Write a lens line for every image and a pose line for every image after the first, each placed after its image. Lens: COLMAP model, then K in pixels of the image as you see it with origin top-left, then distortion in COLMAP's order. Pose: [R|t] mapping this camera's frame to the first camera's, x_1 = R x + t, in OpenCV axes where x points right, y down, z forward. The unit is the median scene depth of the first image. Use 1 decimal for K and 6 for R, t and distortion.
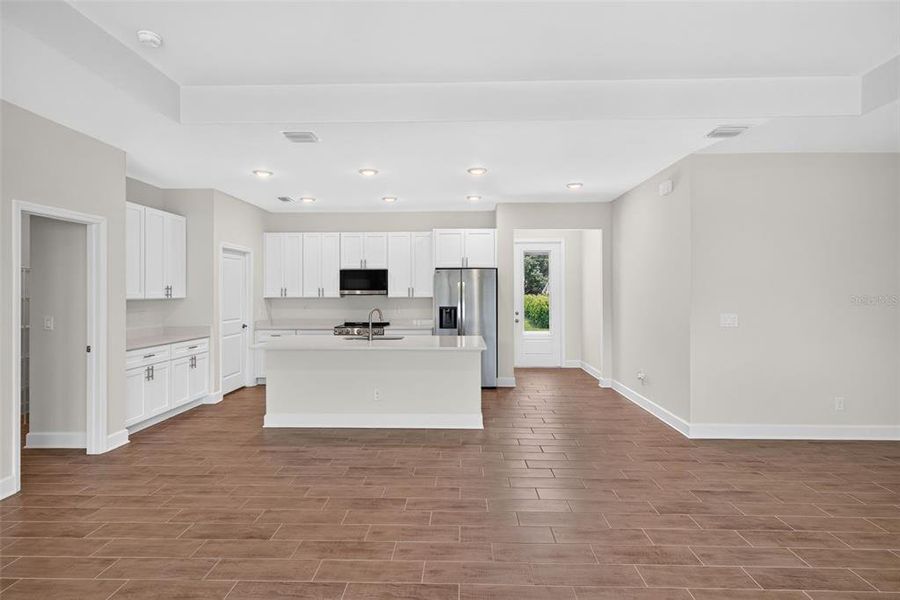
lens RADIAL K [[451.9, 0, 449.6], [0, 451.9, 291.1], [0, 0, 1]] dist [-0.001353, -0.000513]
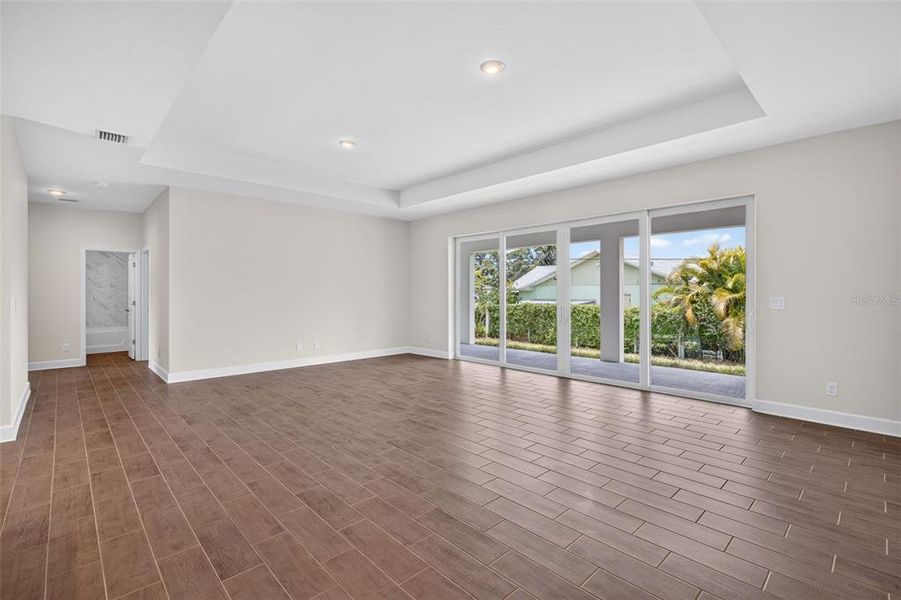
lens RADIAL K [[407.1, 0, 450.5], [0, 407.1, 300.0], [0, 0, 1]] dist [0.000623, 0.000056]
pose [[-0.711686, -0.006394, 0.702469, -0.453383], [-0.002630, 0.999976, 0.006437, 0.034959], [-0.702493, 0.002734, -0.711685, 0.699551]]
